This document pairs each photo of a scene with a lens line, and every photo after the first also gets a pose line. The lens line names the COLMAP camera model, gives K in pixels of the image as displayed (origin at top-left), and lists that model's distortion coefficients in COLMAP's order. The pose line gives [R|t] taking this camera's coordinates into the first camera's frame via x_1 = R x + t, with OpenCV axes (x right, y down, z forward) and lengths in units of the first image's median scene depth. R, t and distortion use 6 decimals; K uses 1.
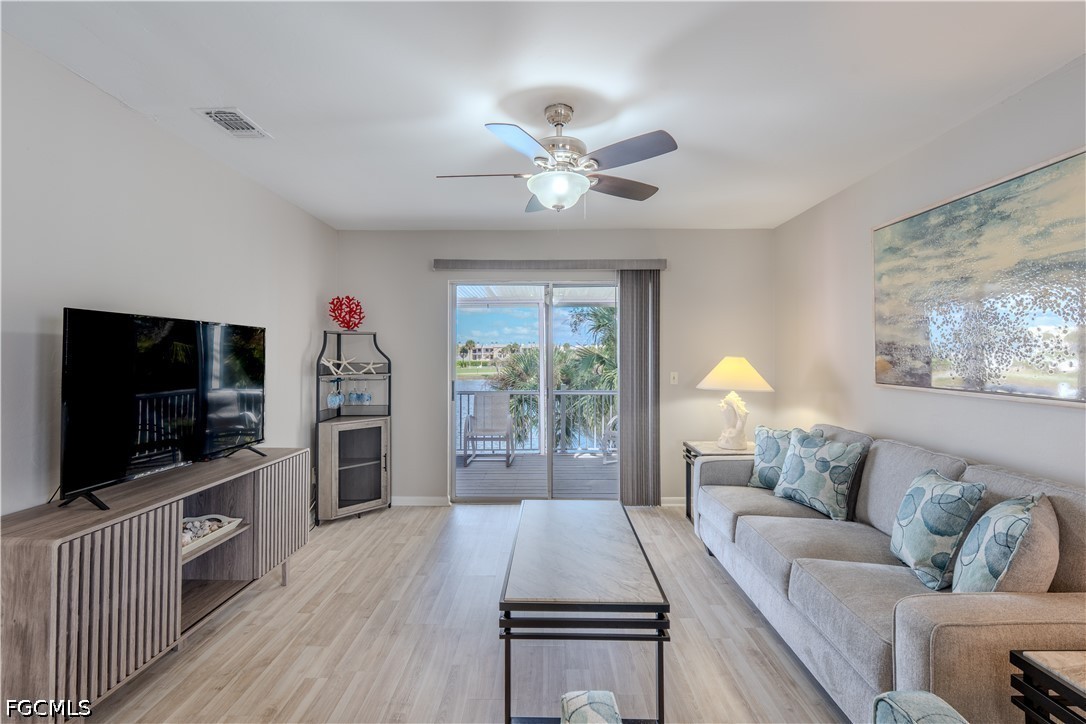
lens RADIAL K [[491.3, 0, 540.3], [0, 491.3, 350.4], [0, 0, 1]] dist [-0.000946, -0.000072]
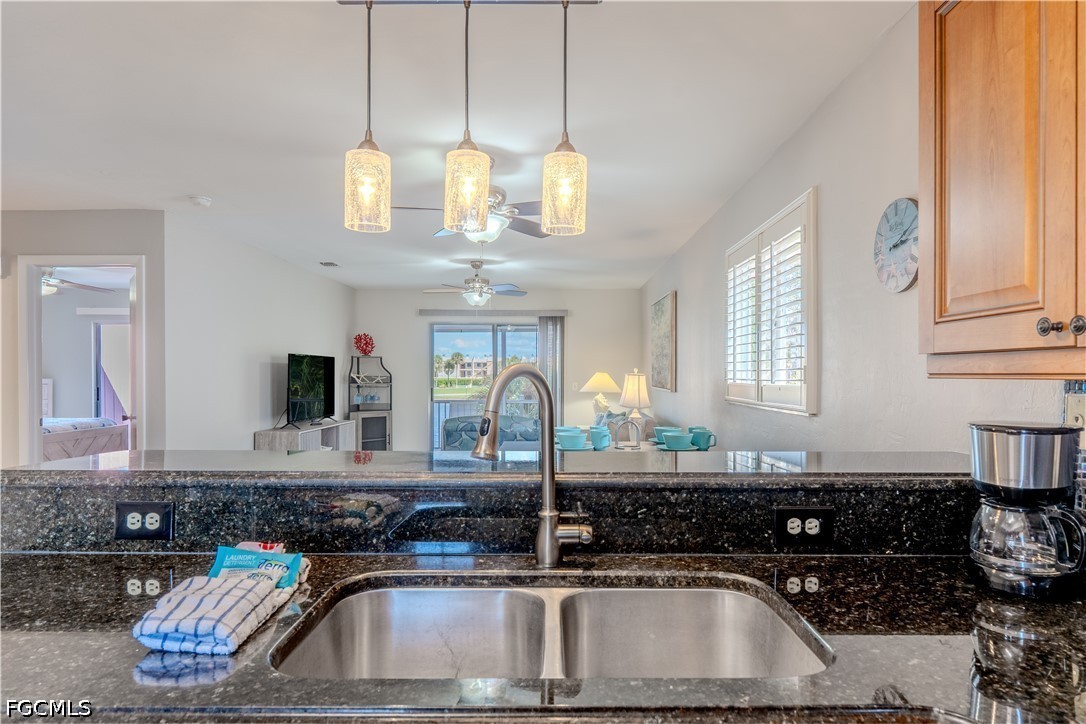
lens RADIAL K [[600.3, 0, 543.1], [0, 600.3, 372.7], [0, 0, 1]] dist [-0.003073, 0.001062]
pose [[0.999998, 0.000558, 0.001684, 0.181404], [-0.000577, 0.999930, 0.011834, -0.008631], [-0.001677, -0.011835, 0.999929, -0.948535]]
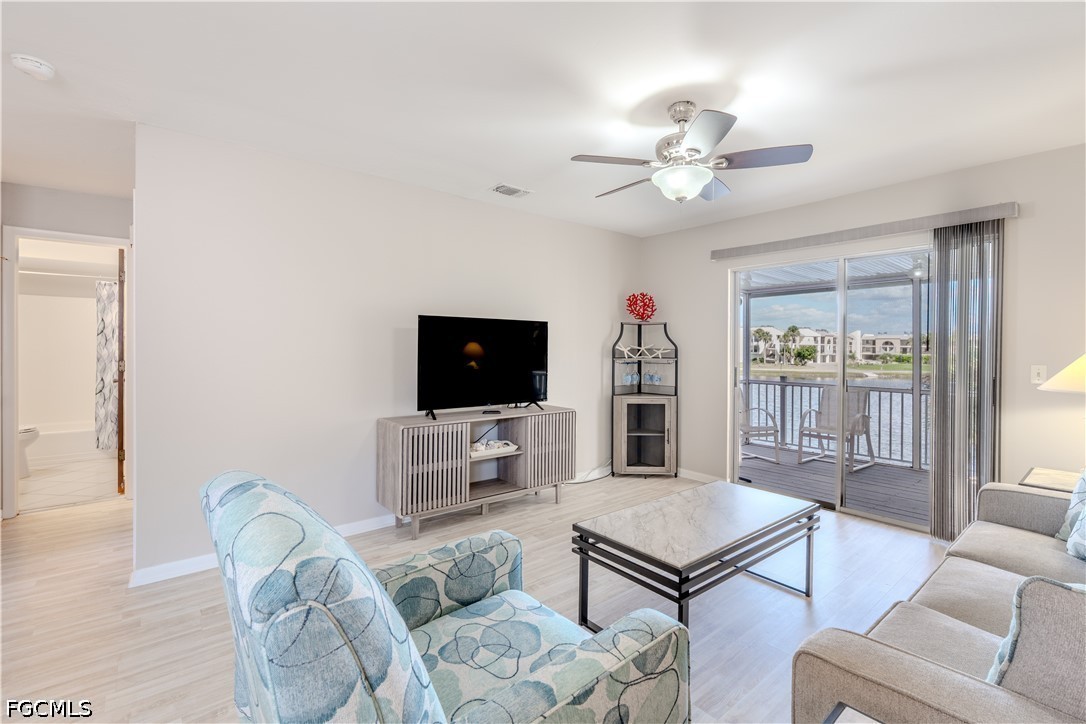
lens RADIAL K [[491.3, 0, 540.3], [0, 491.3, 350.4], [0, 0, 1]] dist [-0.000946, -0.000072]
pose [[0.639841, 0.009083, -0.768454, 0.376710], [0.001822, 0.999909, 0.013336, 0.013567], [0.768505, -0.009933, 0.639767, 0.043892]]
